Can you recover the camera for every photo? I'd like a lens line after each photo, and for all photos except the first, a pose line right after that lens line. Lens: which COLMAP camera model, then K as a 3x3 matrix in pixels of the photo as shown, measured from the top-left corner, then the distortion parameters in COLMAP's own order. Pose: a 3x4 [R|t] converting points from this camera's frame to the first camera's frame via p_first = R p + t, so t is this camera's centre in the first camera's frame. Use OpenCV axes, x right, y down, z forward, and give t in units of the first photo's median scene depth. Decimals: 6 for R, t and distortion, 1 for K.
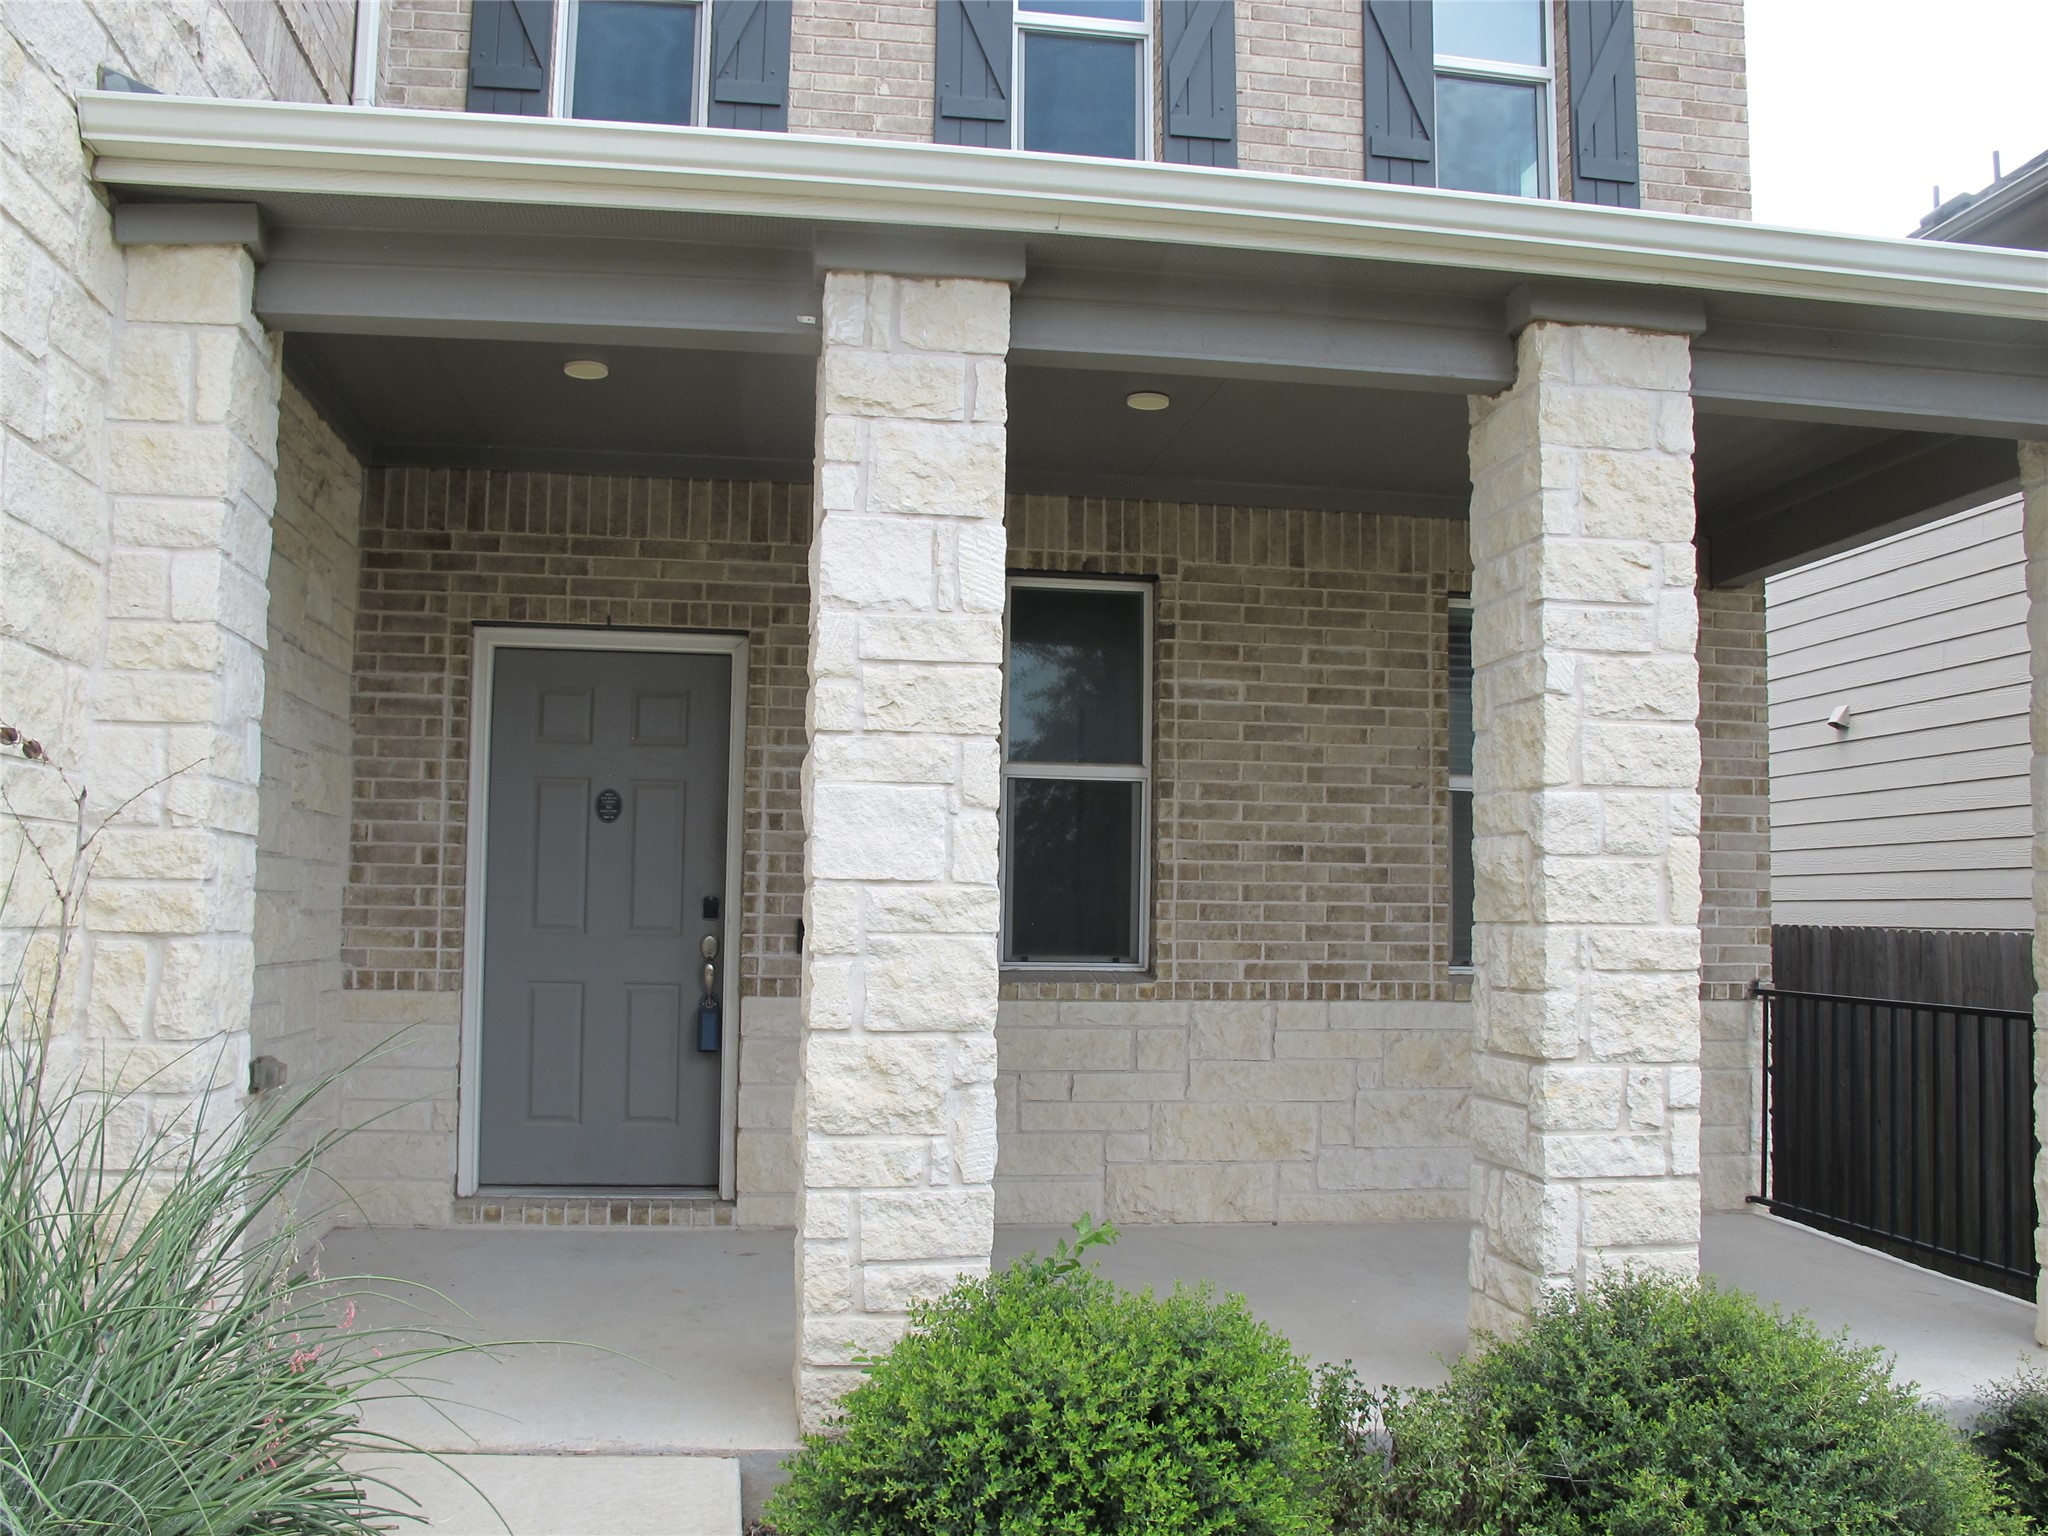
lens RADIAL K [[1742.1, 0, 1030.8], [0, 1742.1, 801.9], [0, 0, 1]] dist [-0.154881, 0.130798]
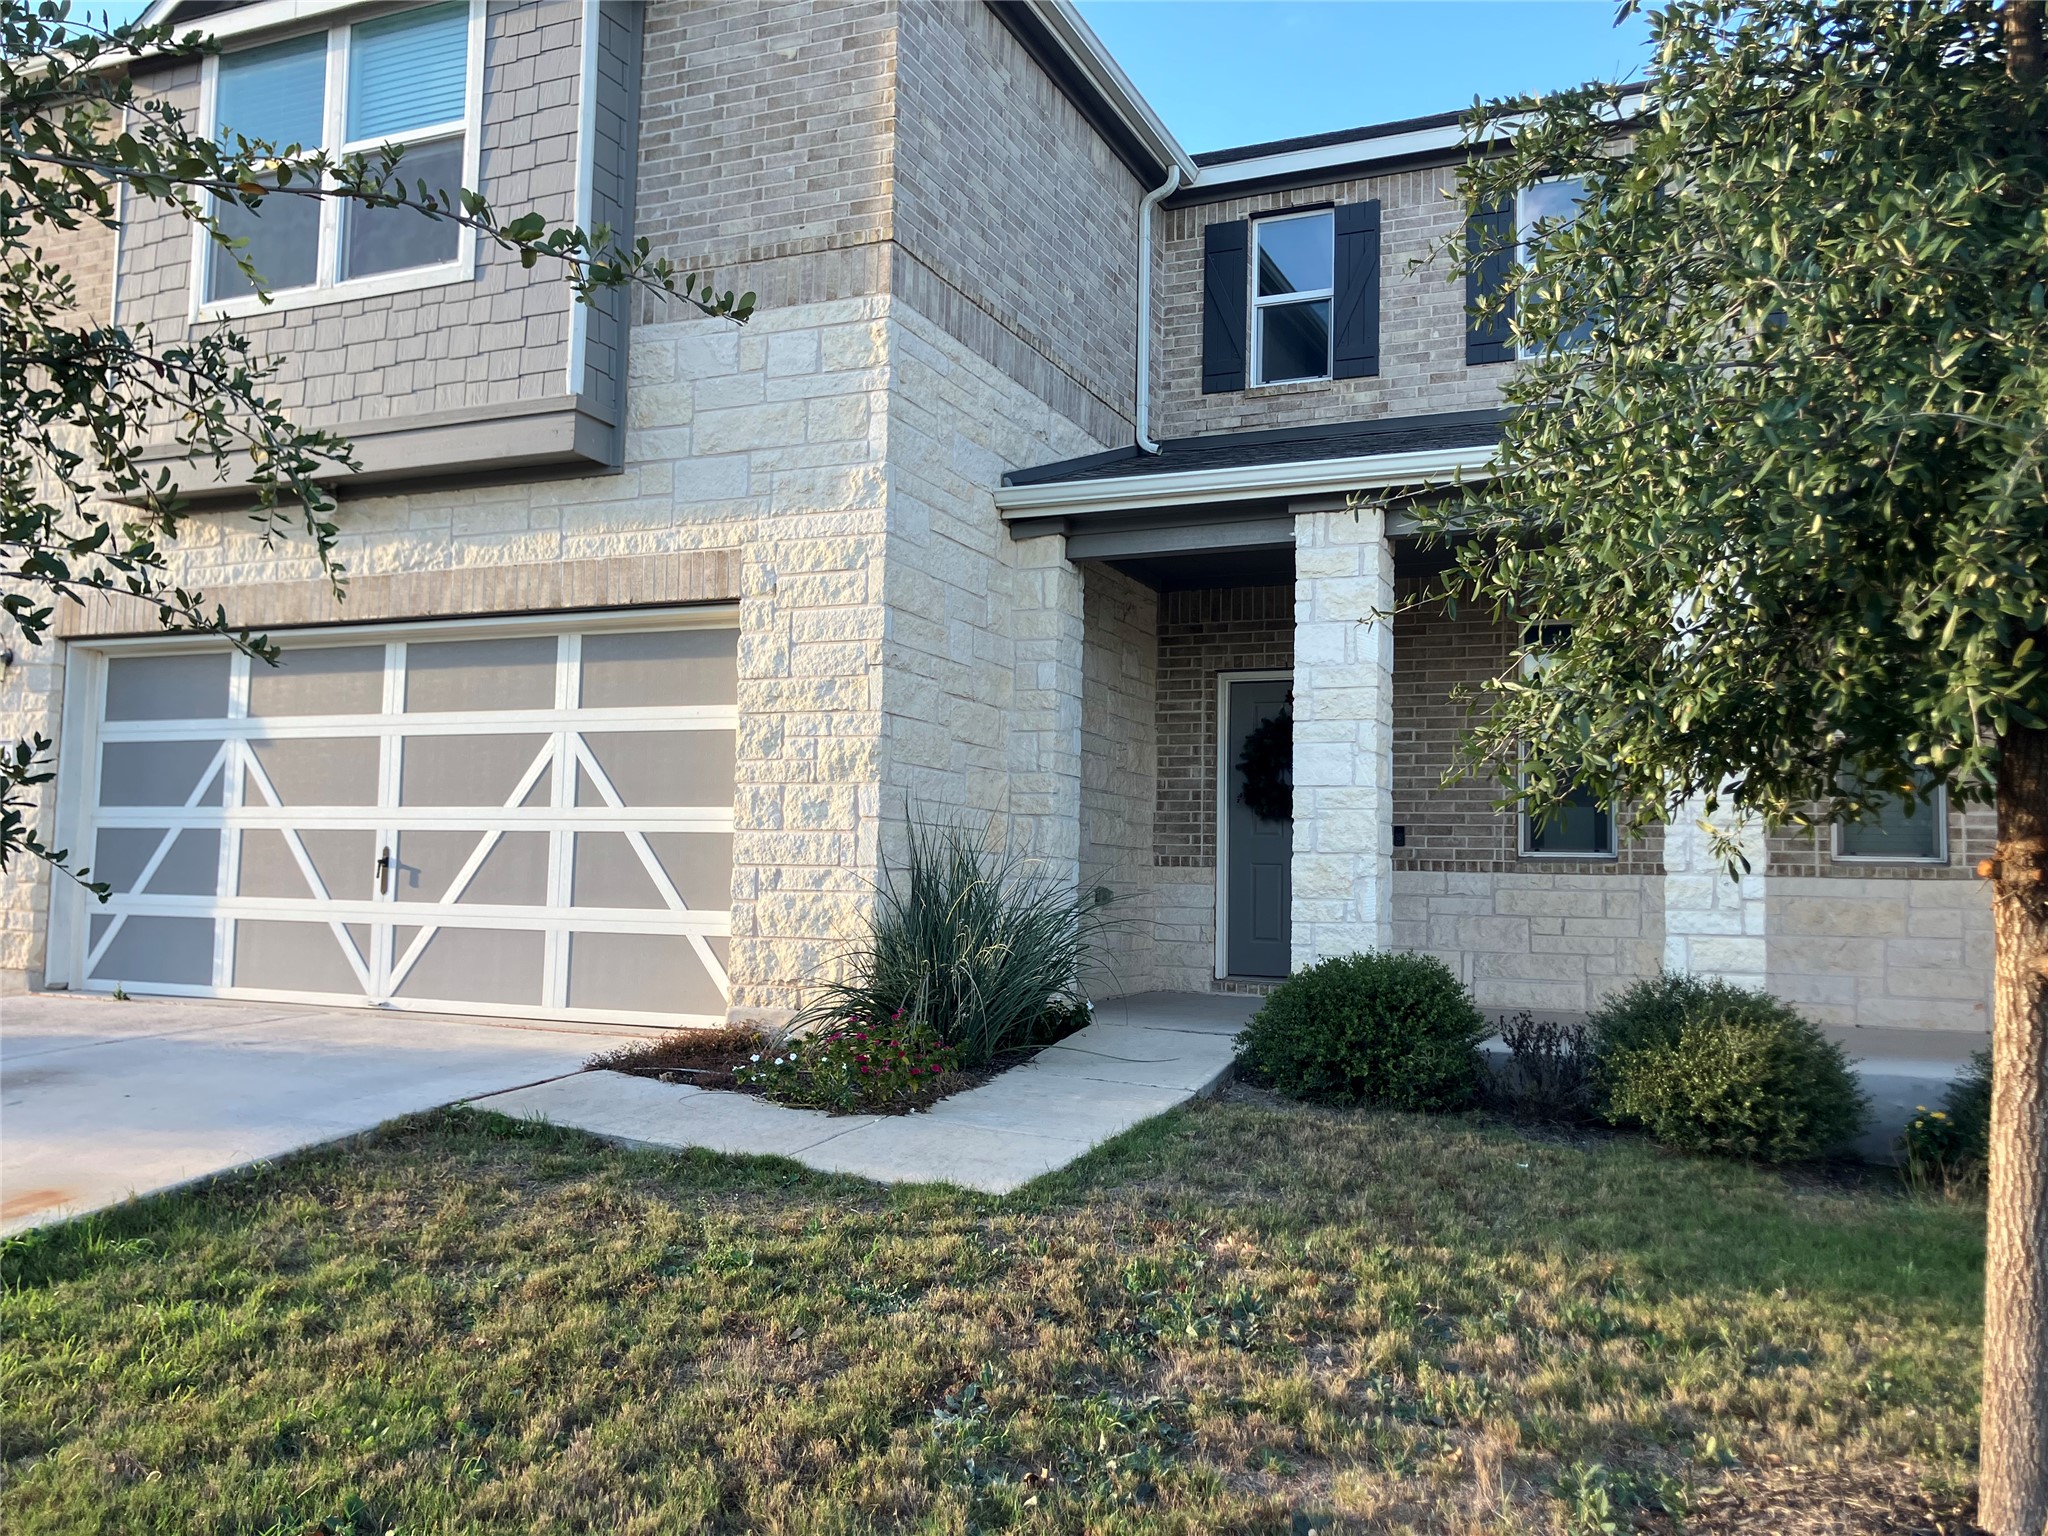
lens RADIAL K [[1672.1, 0, 1024.0], [0, 1672.1, 768.0], [0, 0, 1]] dist [0.001474, 0.000121]
pose [[0.844614, -0.036017, -0.534164, 0.478981], [0.026847, 0.999329, -0.024931, 0.042221], [0.534703, 0.006716, 0.845013, -0.667880]]
